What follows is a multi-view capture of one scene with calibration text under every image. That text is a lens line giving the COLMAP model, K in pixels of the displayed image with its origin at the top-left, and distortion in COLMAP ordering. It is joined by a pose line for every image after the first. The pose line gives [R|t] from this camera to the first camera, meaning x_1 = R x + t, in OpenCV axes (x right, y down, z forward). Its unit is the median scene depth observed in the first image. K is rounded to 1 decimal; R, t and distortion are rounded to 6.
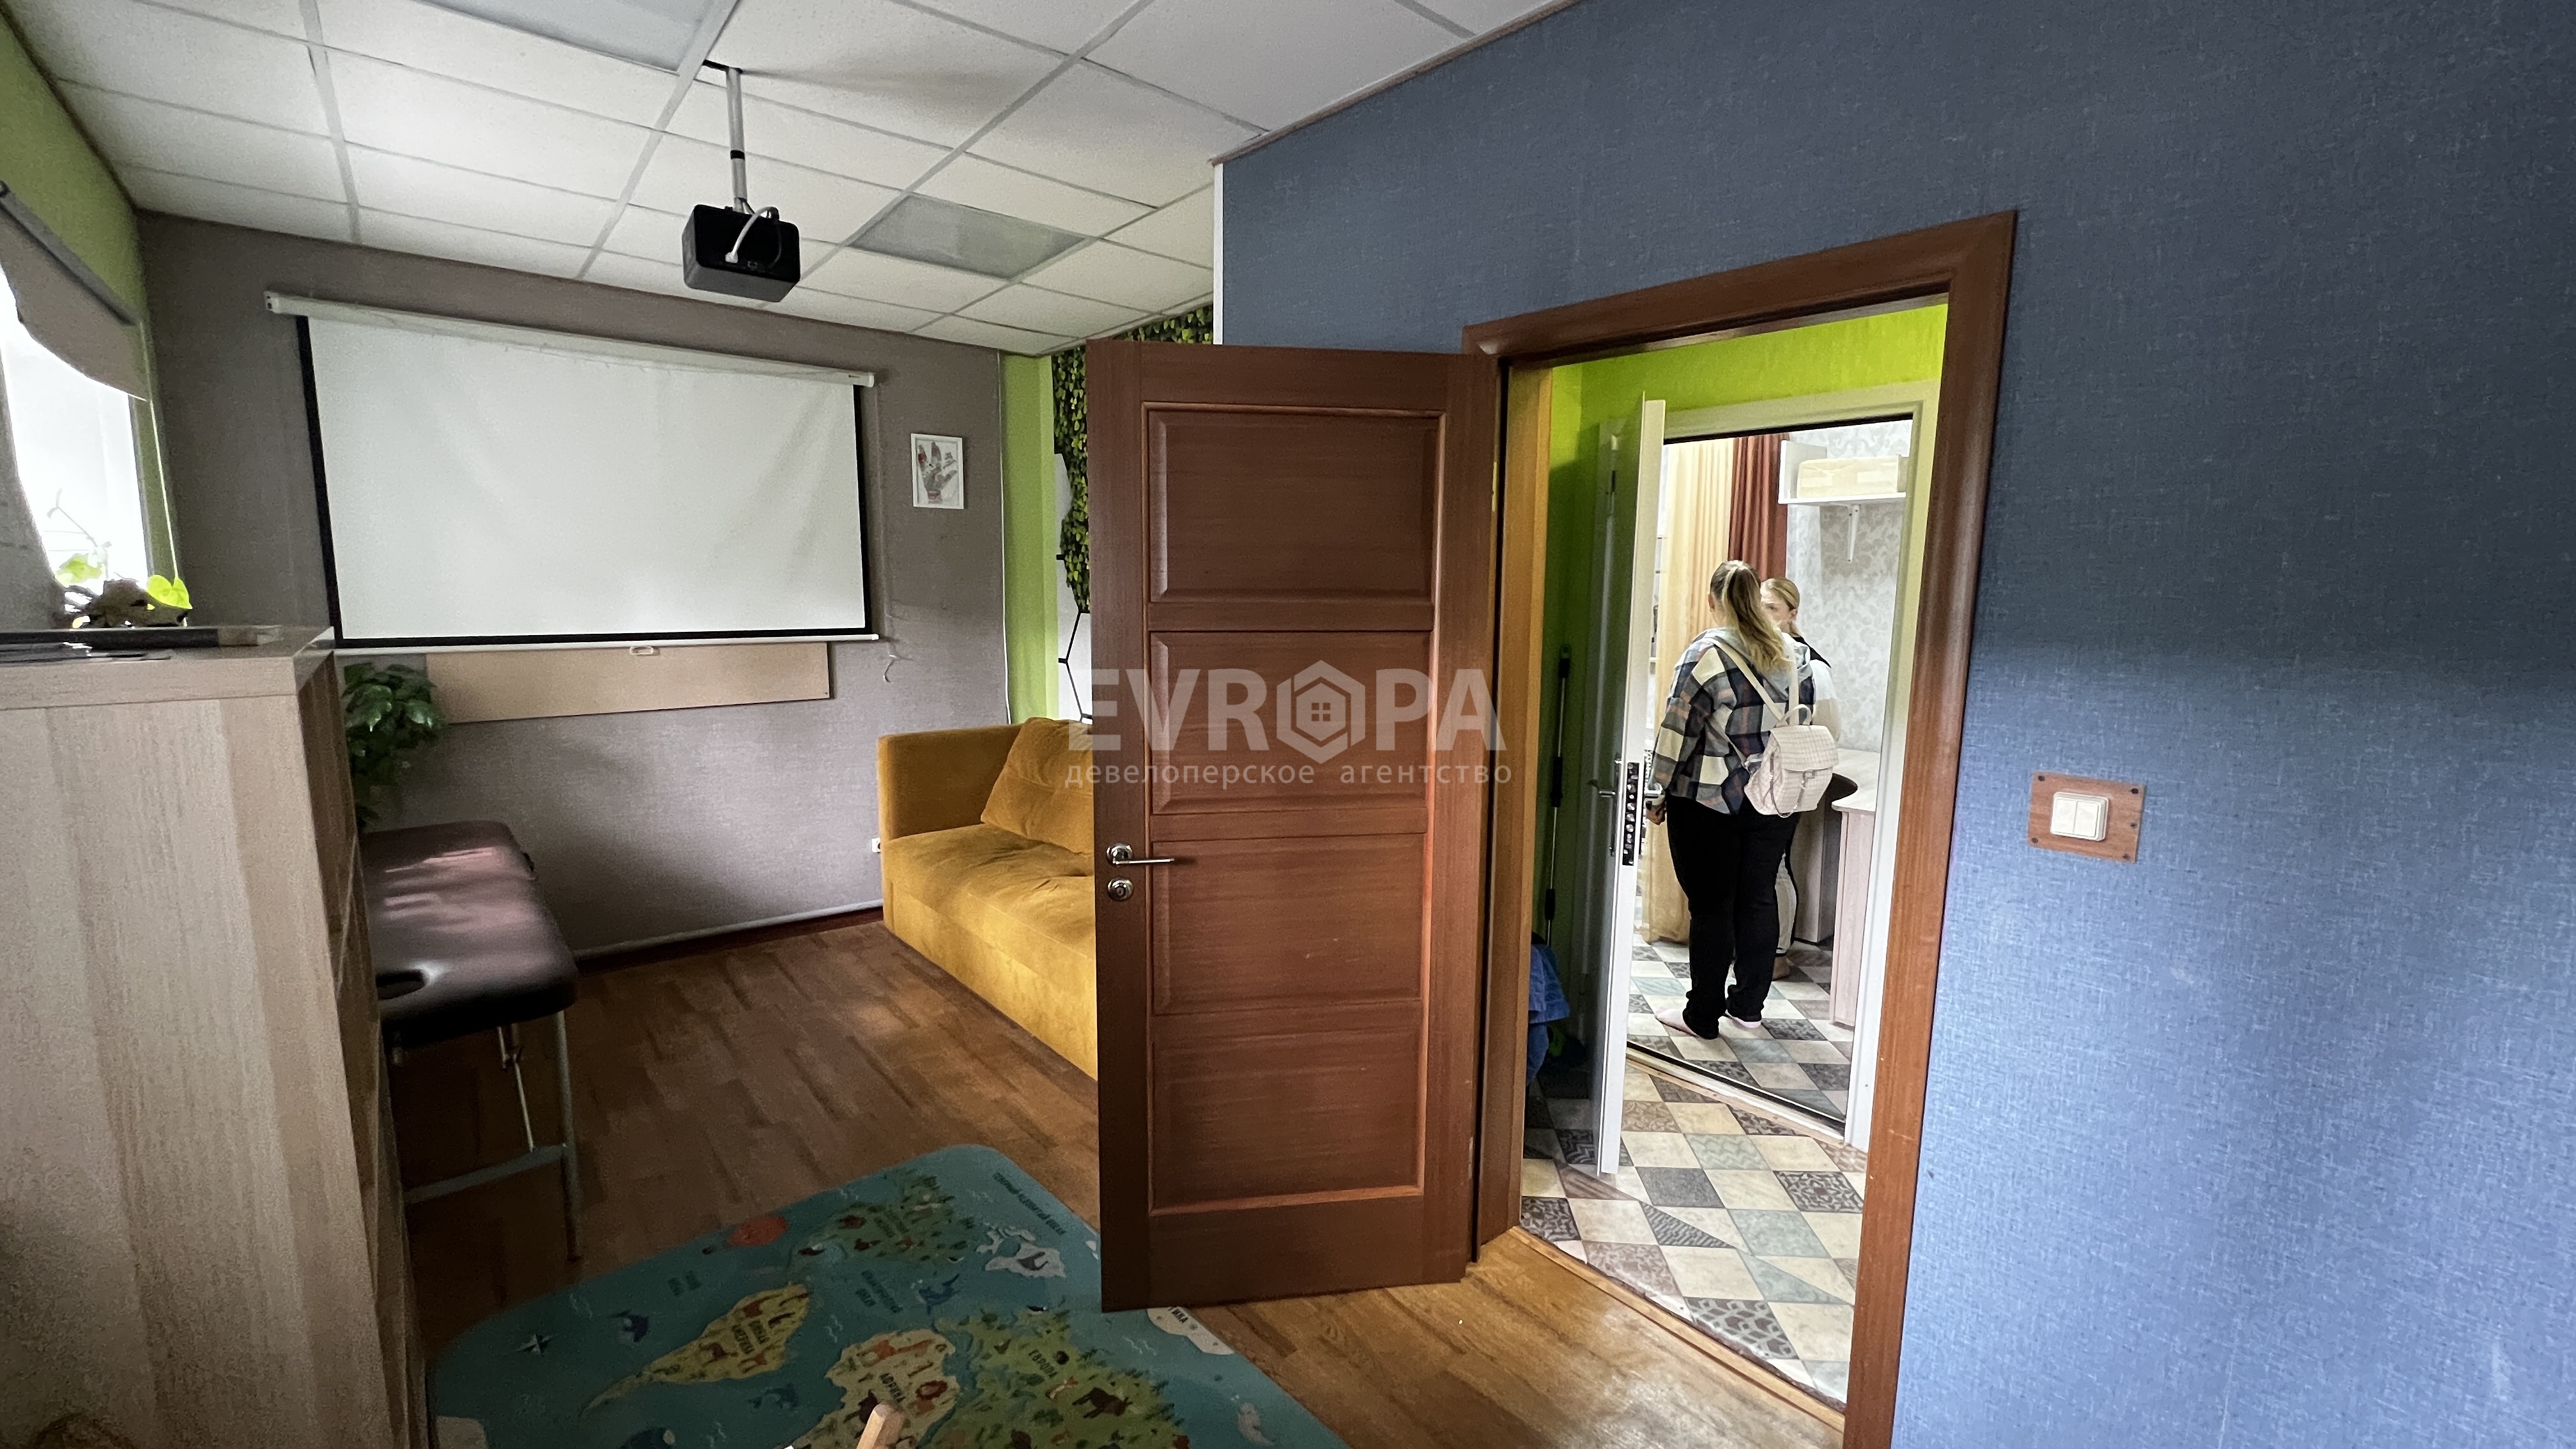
lens RADIAL K [[1034.5, 0, 1282.5], [0, 1034.5, 715.5], [0, 0, 1]] dist [0.000241, 0.000269]
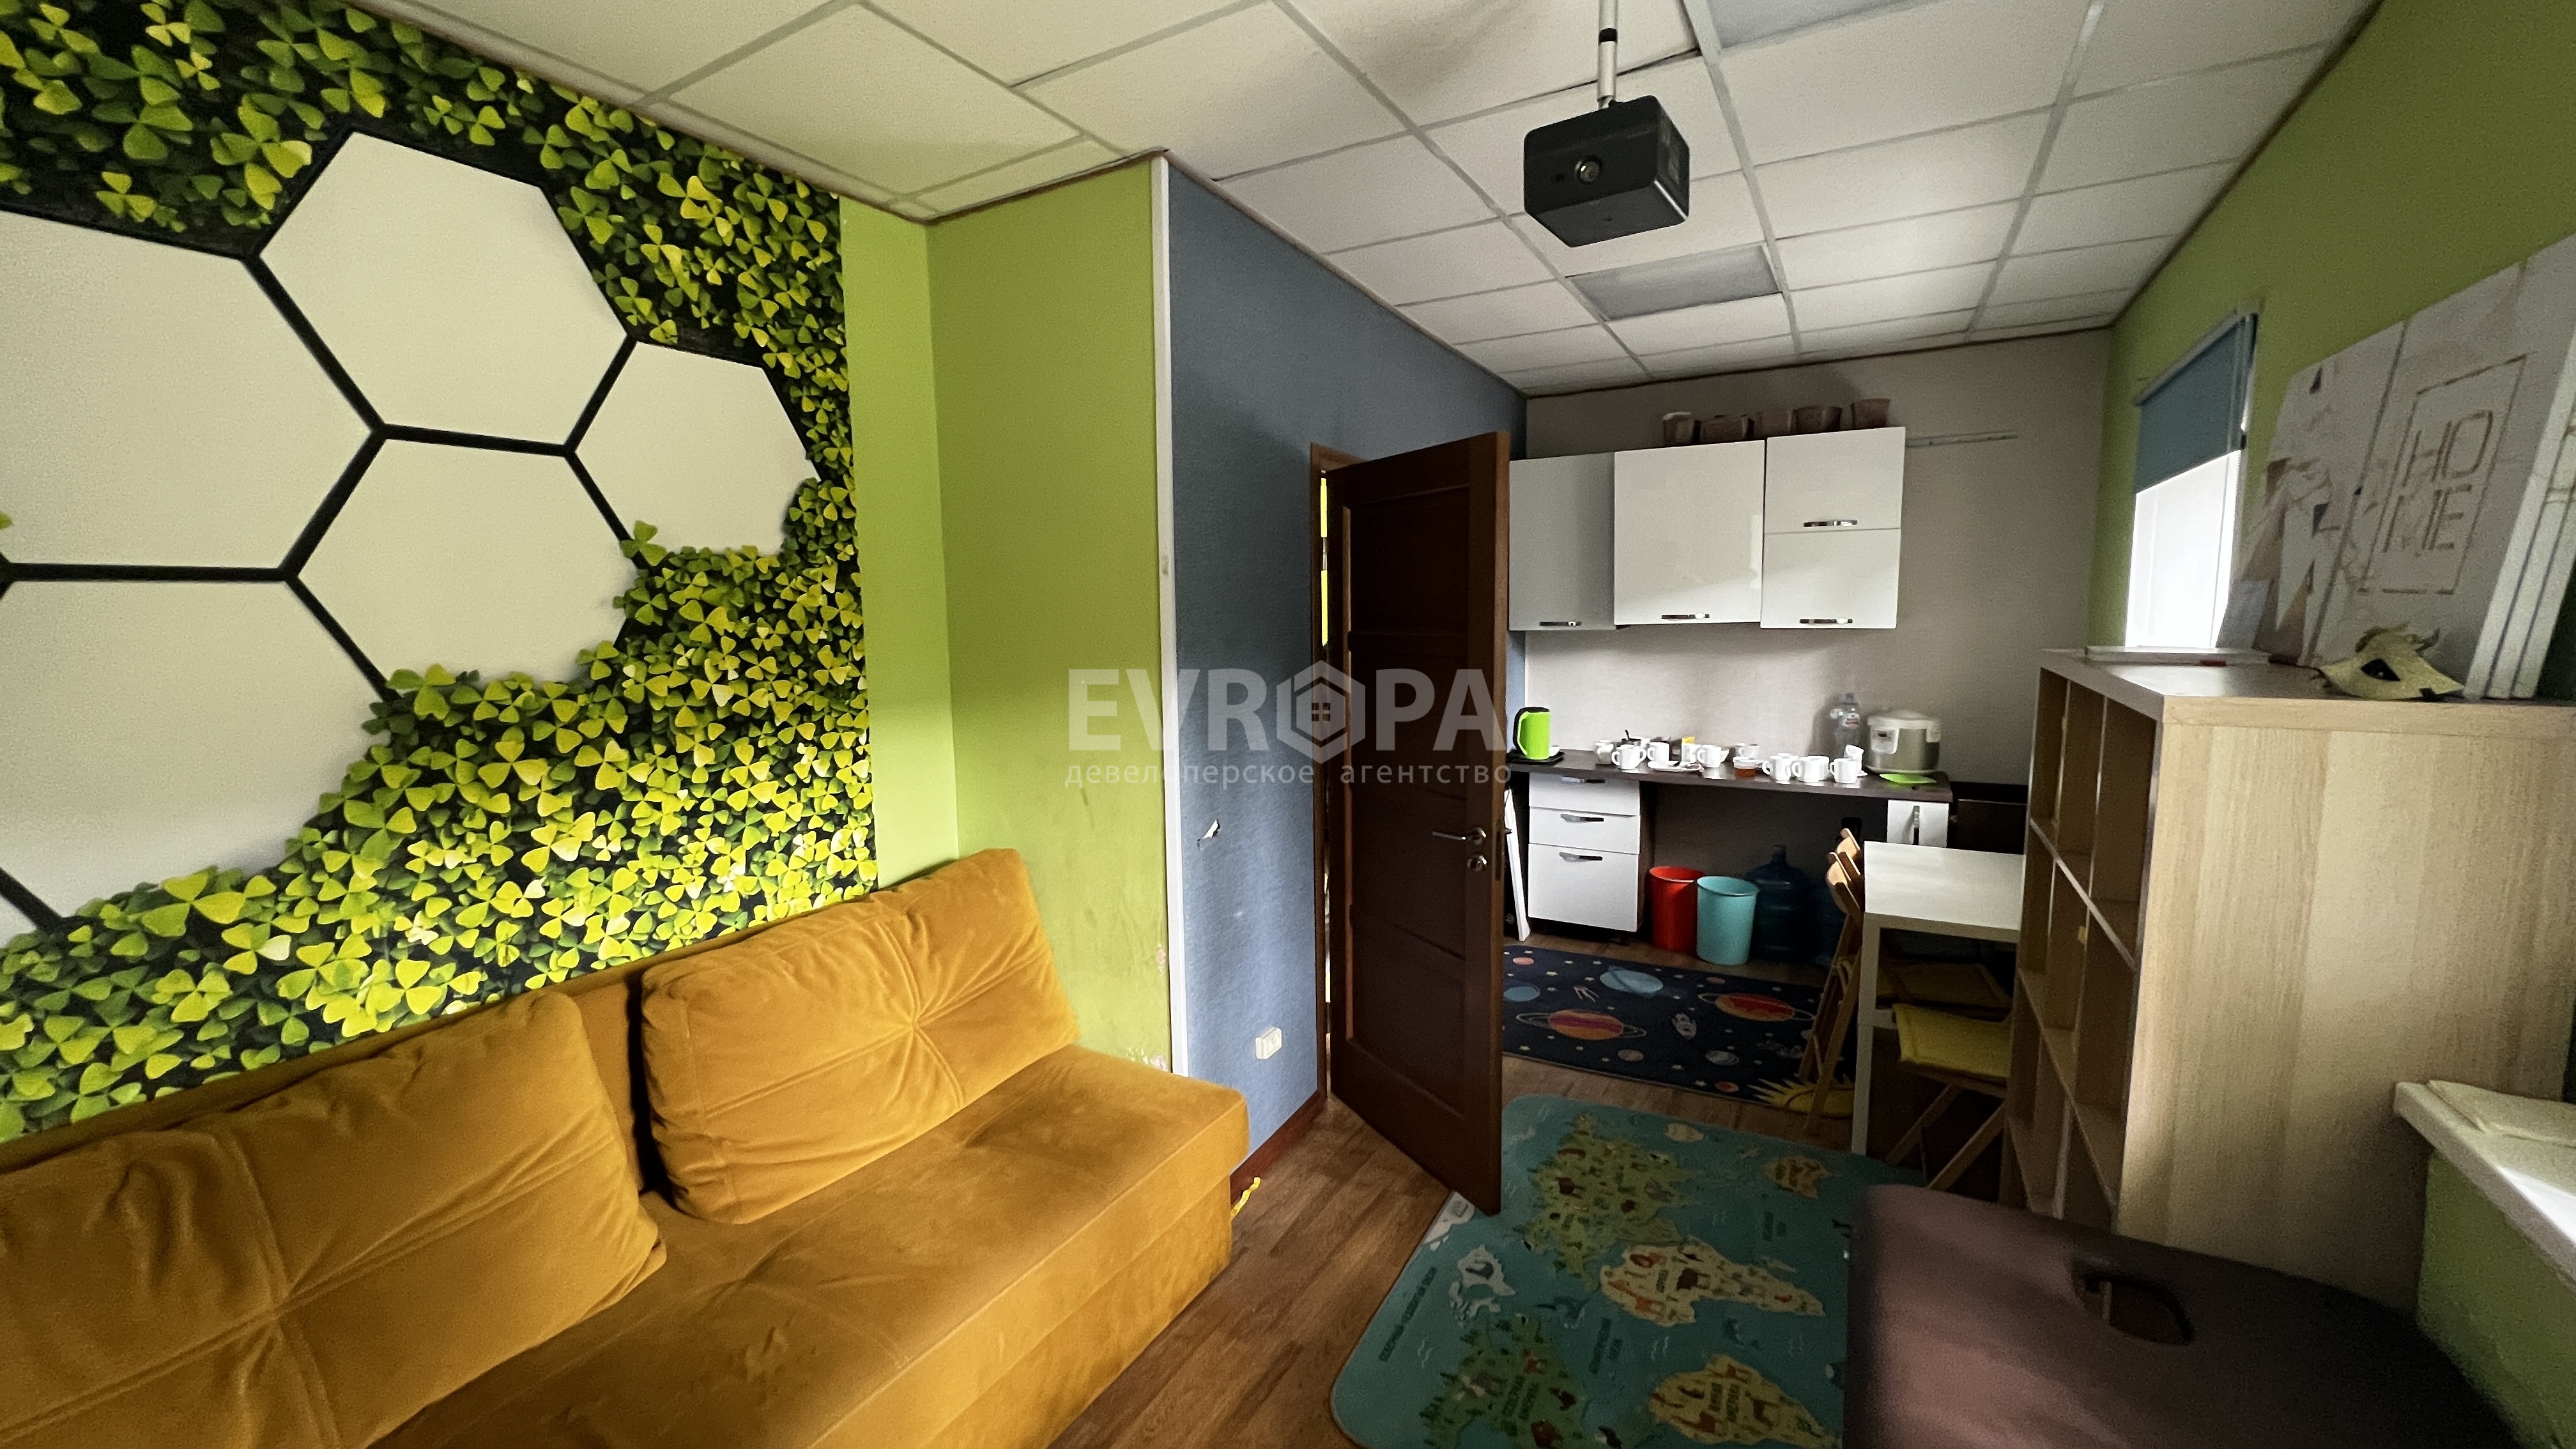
lens RADIAL K [[1034.5, 0, 1282.5], [0, 1034.5, 715.5], [0, 0, 1]] dist [0.000241, 0.000269]
pose [[-0.337582, -0.101648, 0.935792, -1.196806], [0.135518, 0.978547, 0.155180, -0.226526], [-0.931490, 0.179203, -0.316565, 1.554715]]
